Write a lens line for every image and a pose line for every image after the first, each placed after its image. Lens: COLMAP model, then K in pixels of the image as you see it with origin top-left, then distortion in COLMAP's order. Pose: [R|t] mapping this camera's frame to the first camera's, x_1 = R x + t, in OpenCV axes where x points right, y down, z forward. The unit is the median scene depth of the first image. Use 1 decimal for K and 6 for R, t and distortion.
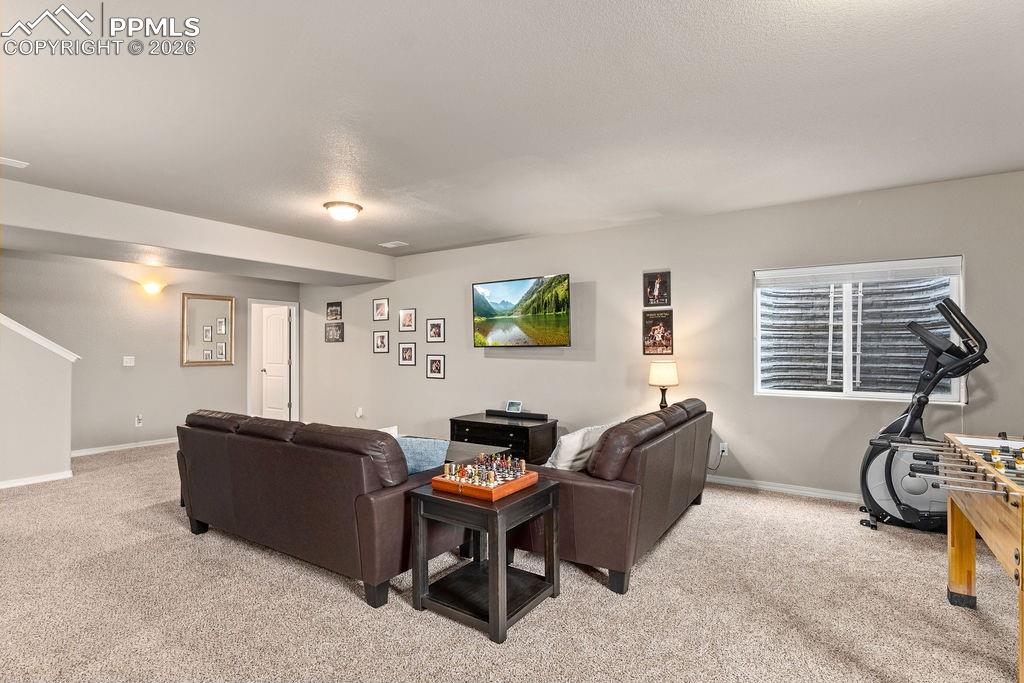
lens RADIAL K [[500.3, 0, 512.0], [0, 500.3, 341.5], [0, 0, 1]] dist [0.000031, 0.000067]
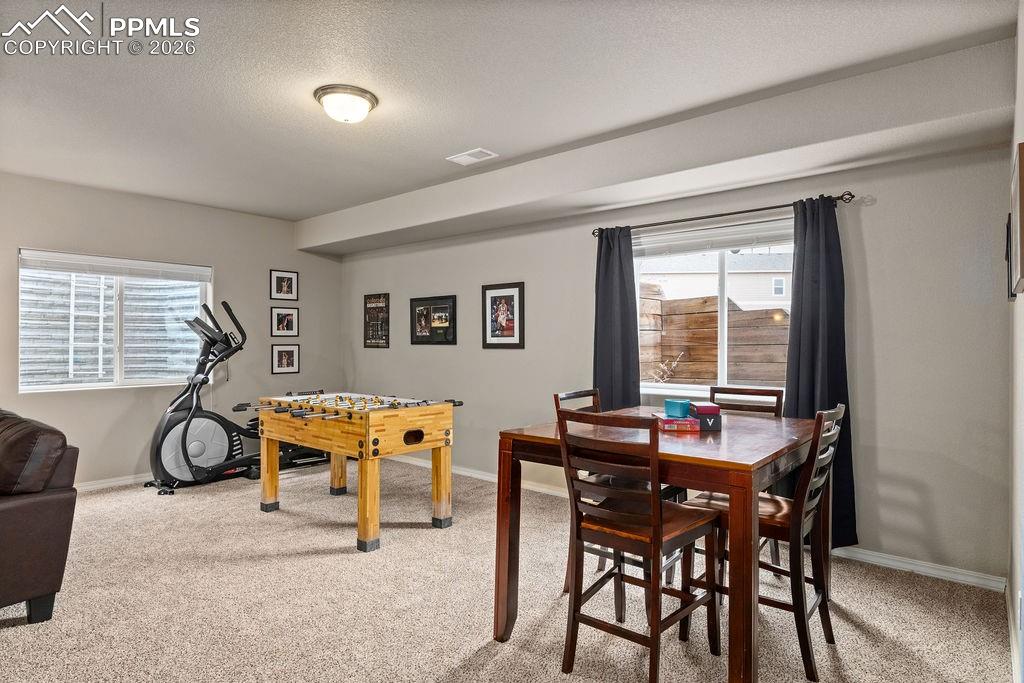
lens RADIAL K [[538.1, 0, 512.0], [0, 538.1, 341.5], [0, 0, 1]] dist [-0.002499, -0.000336]
pose [[0.130009, -0.001082, 0.991512, -0.400742], [-0.013191, 0.999909, 0.002821, 0.005392], [-0.991425, -0.013446, 0.129982, 0.057532]]
